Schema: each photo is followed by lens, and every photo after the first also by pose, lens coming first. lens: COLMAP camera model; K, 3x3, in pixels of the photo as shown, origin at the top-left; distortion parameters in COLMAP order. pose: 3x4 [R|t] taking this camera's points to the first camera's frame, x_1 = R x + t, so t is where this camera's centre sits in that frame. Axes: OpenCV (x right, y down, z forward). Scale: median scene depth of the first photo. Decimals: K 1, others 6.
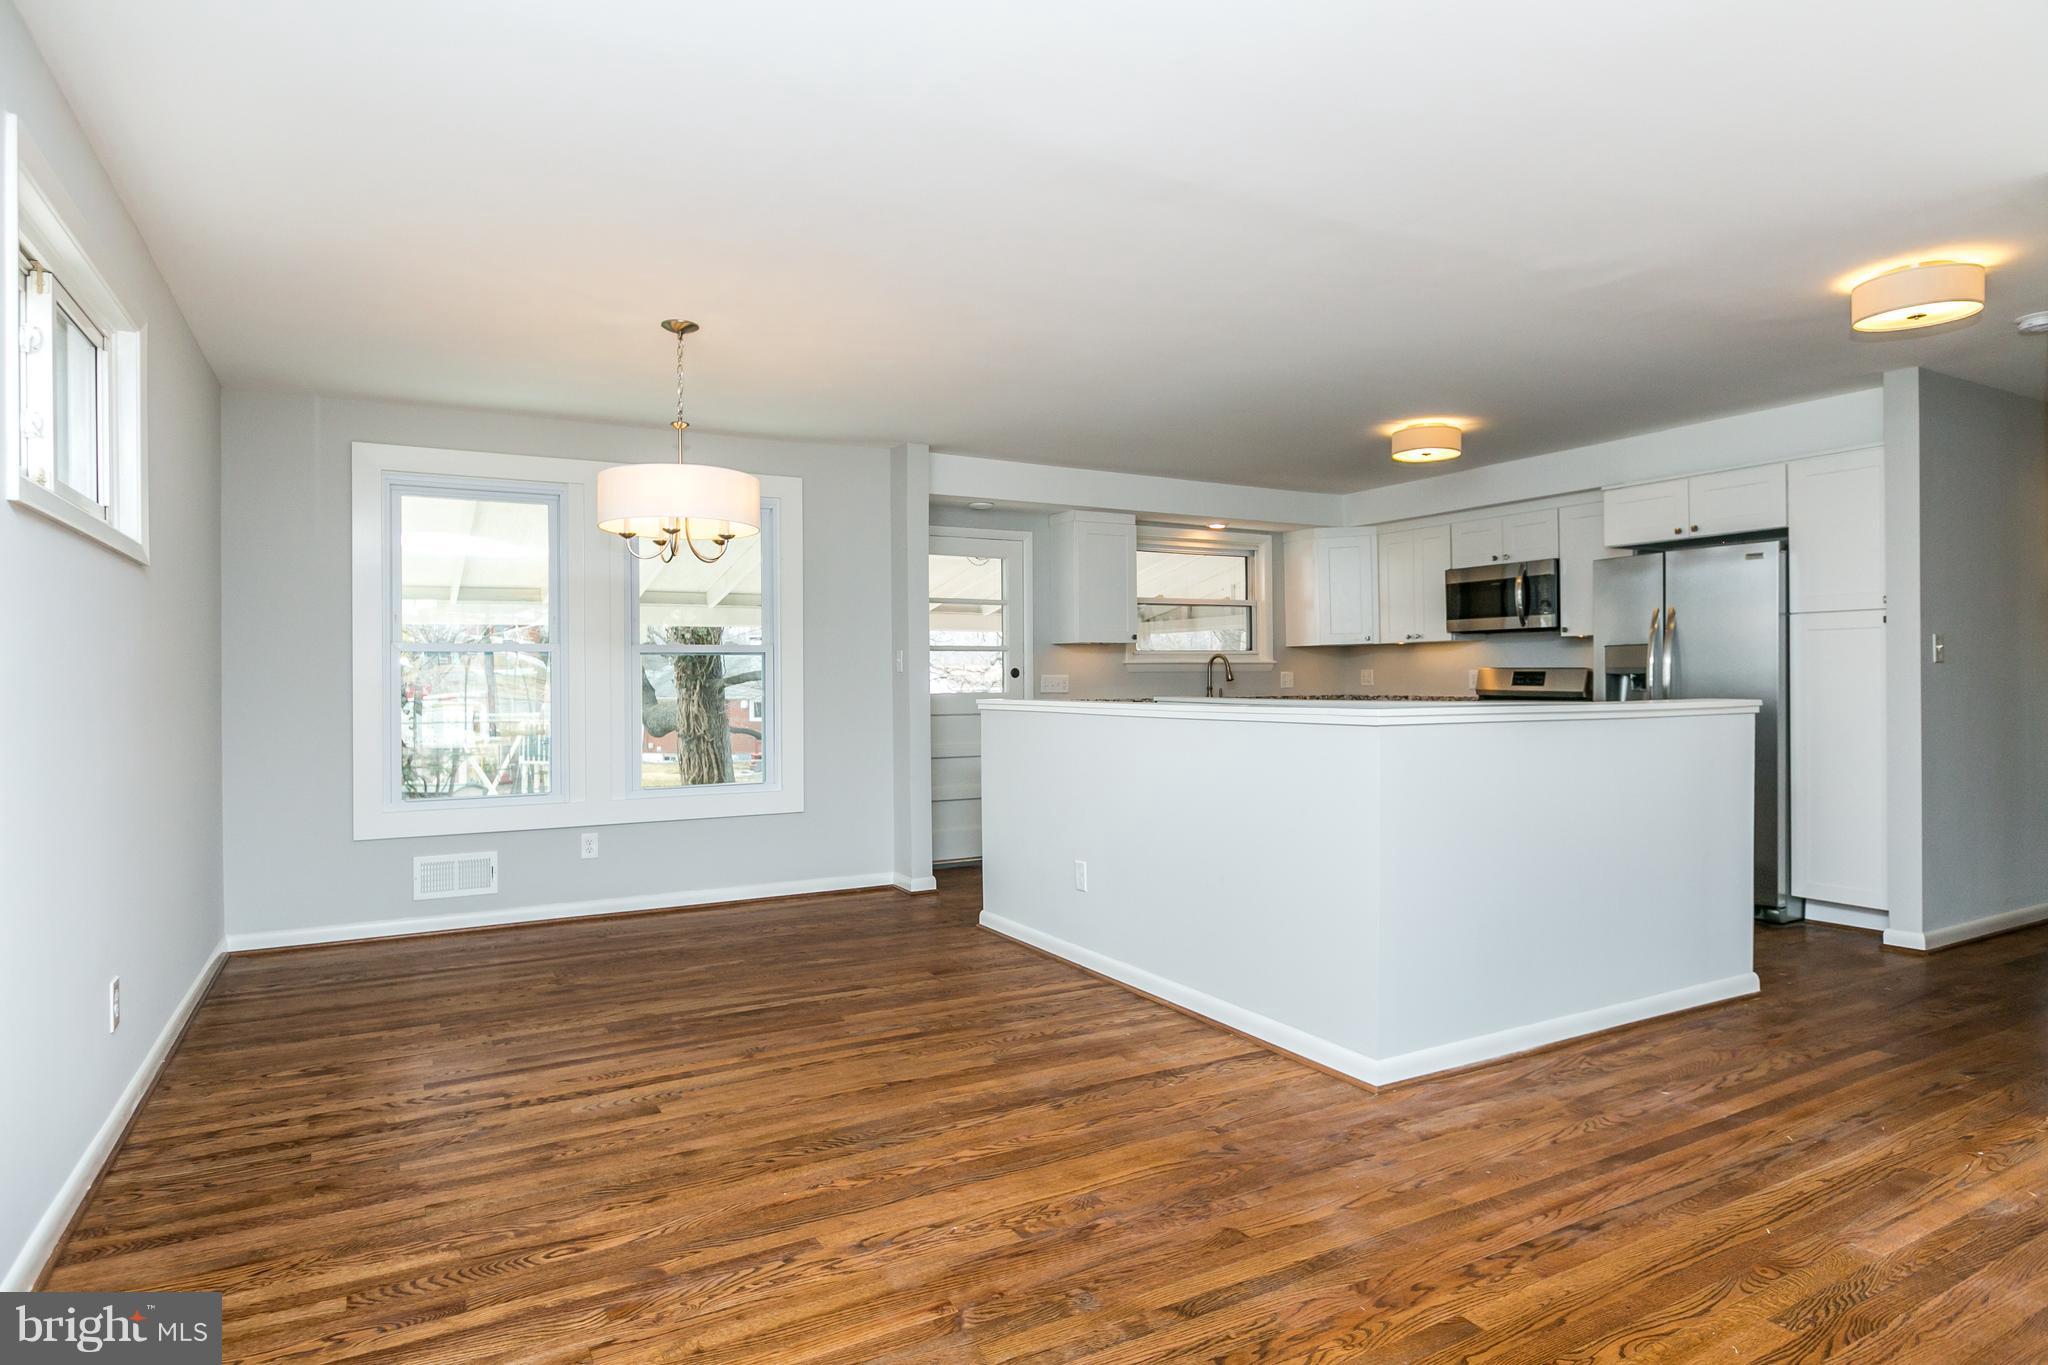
lens RADIAL K [[1133.2, 0, 1004.2], [0, 1133.2, 687.2], [0, 0, 1]] dist [-0.011236, 0.000998]
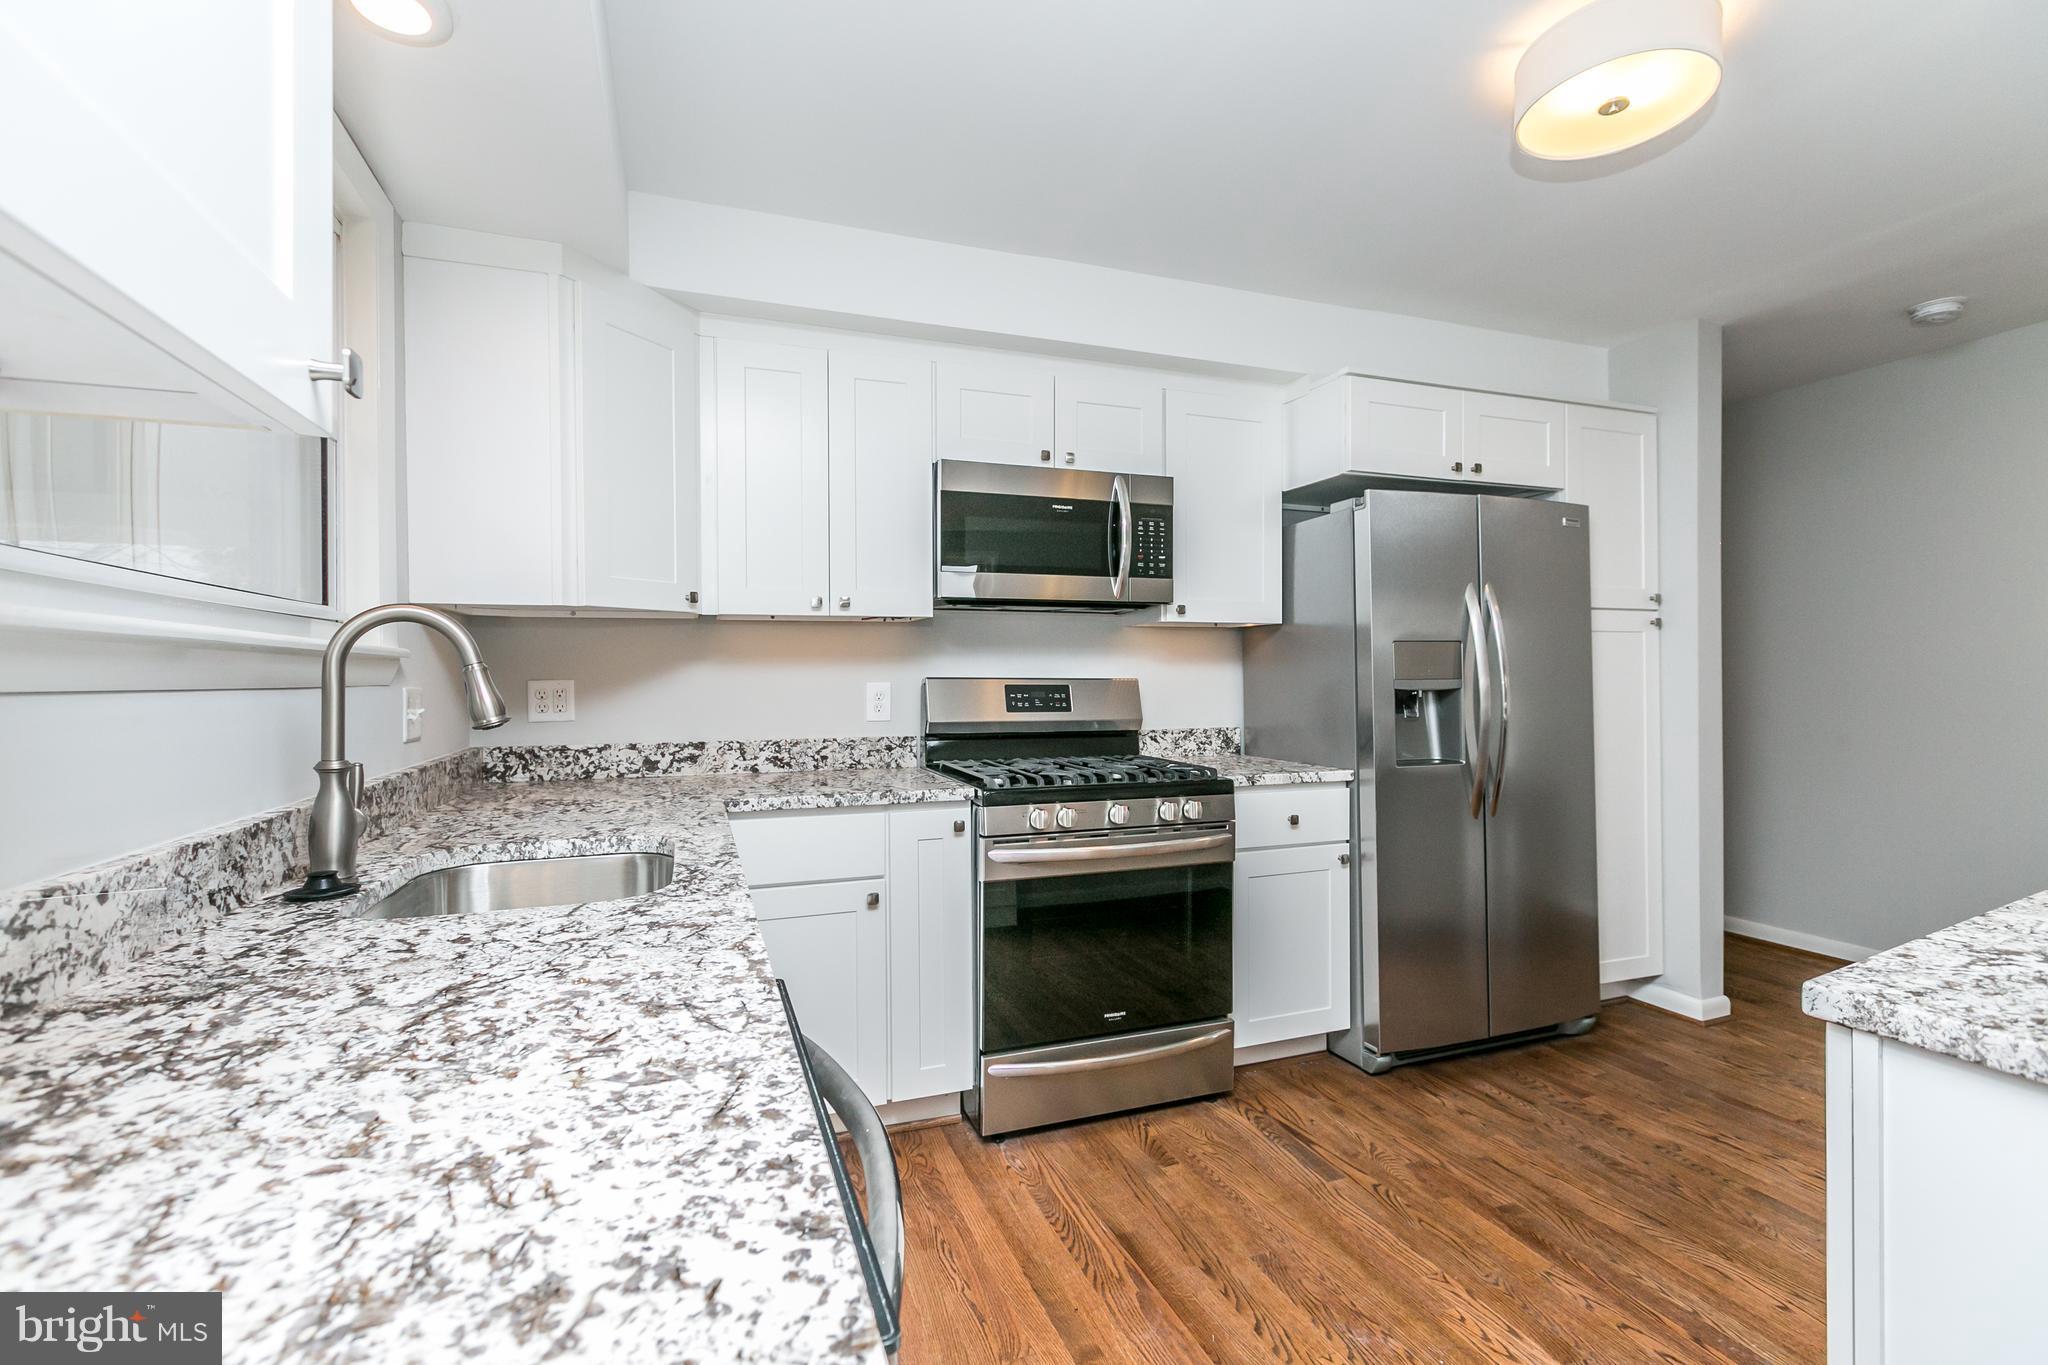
lens RADIAL K [[914.7, 0, 1026.2], [0, 914.7, 676.7], [0, 0, 1]] dist [0.006707, -0.000157]
pose [[0.149519, 0.007492, 0.988730, 0.070480], [0.009472, 0.999915, -0.009009, -0.024418], [-0.988713, 0.010712, 0.149436, 1.643587]]
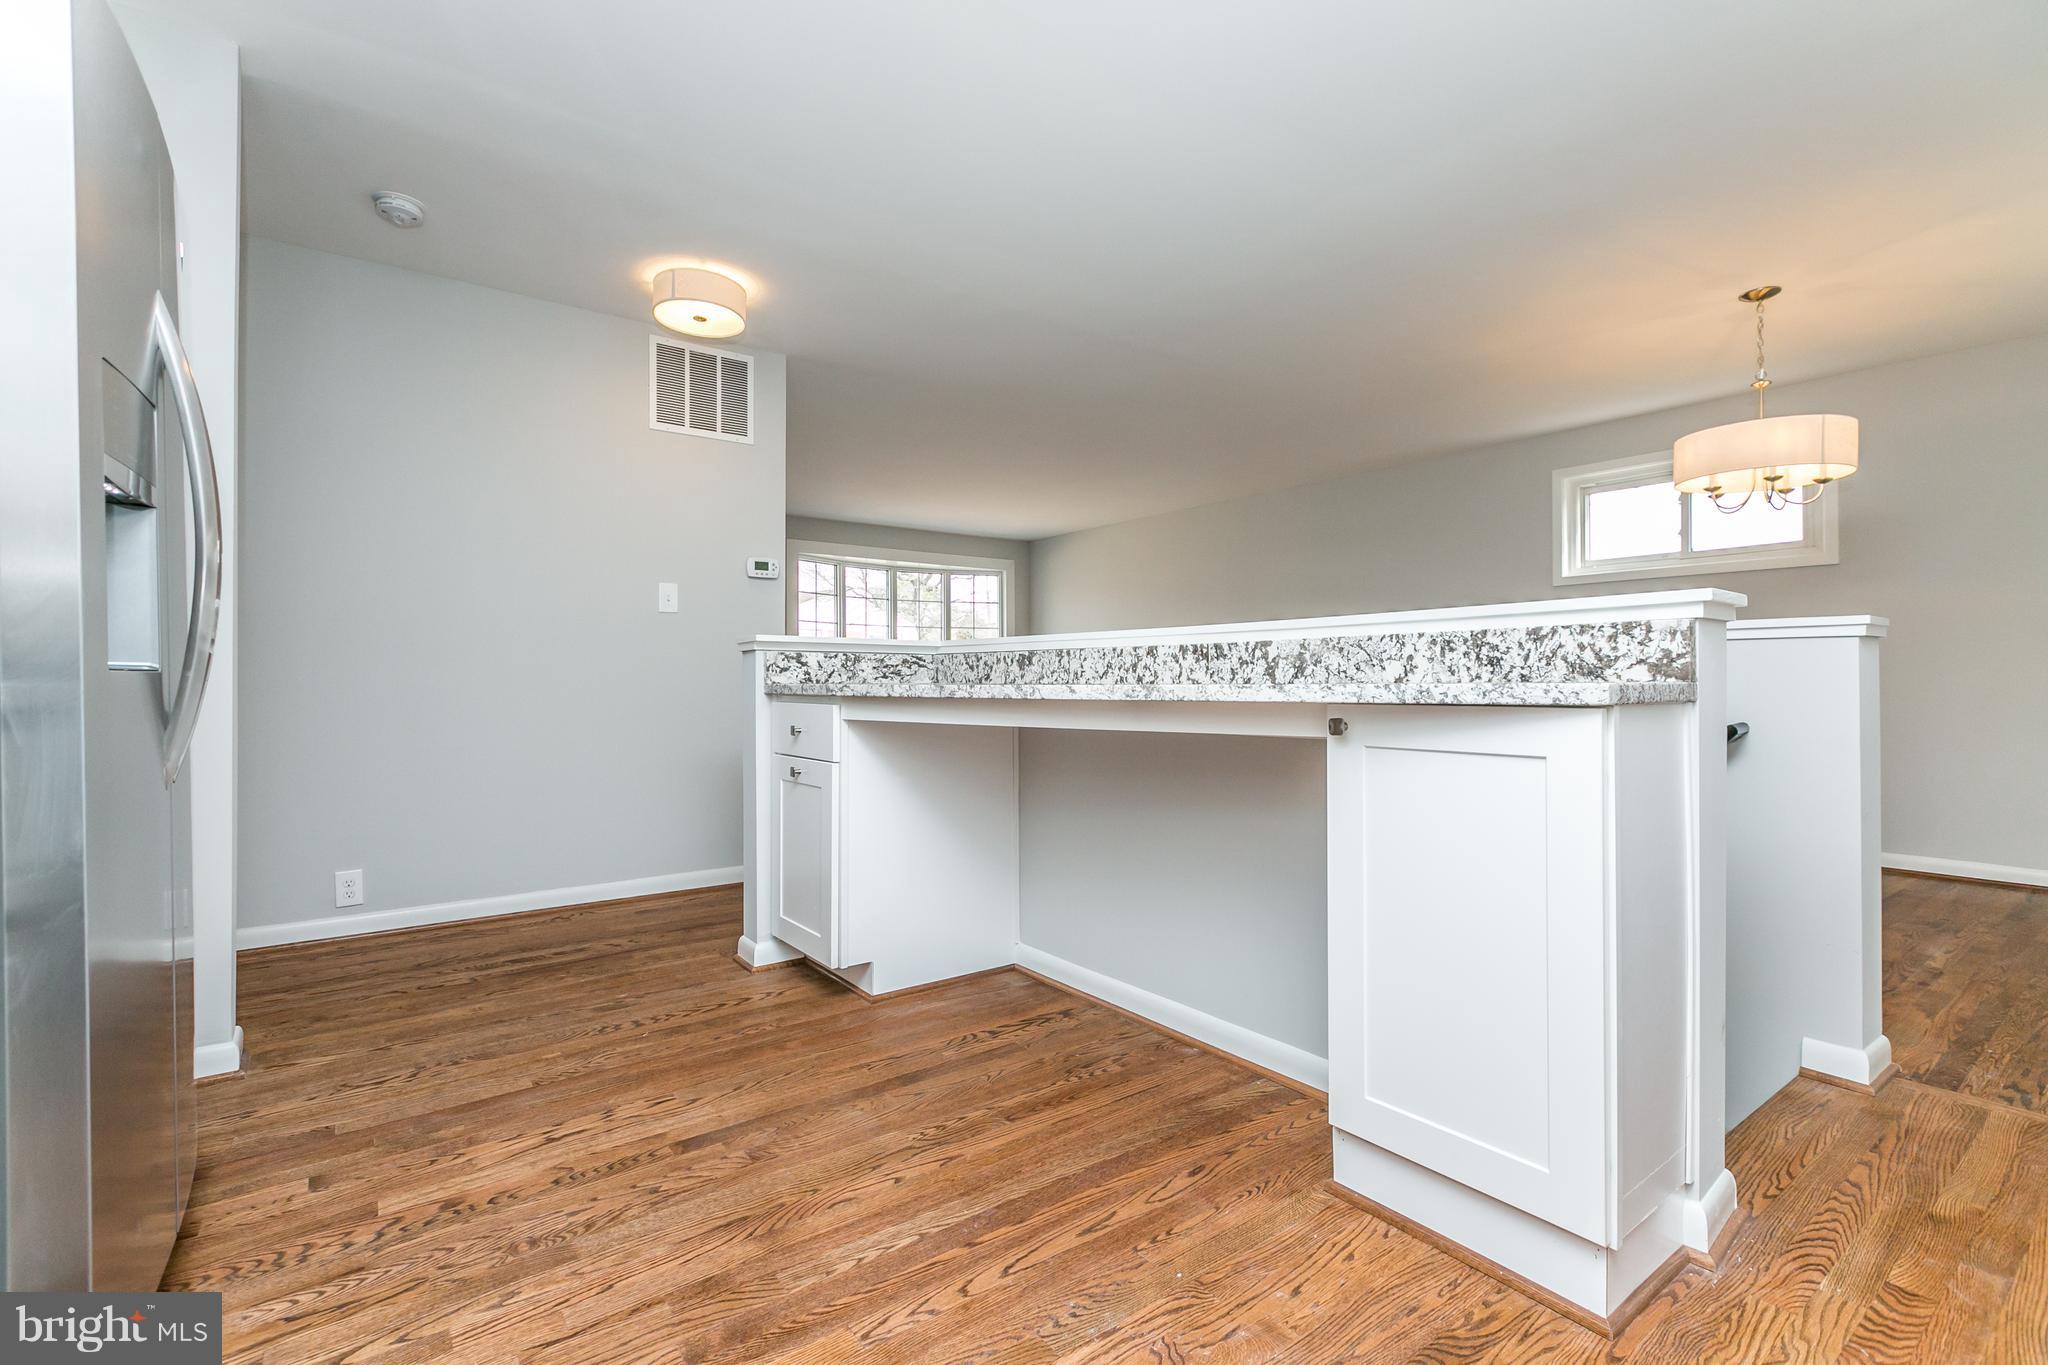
lens RADIAL K [[914.7, 0, 1012.5], [0, 914.7, 683.9], [0, 0, 1]] dist [0.006707, -0.000157]
pose [[-0.991870, 0.008424, -0.126979, 0.550529], [0.007734, 0.999953, 0.005924, 0.043301], [0.127023, 0.004894, -0.991888, 1.778157]]
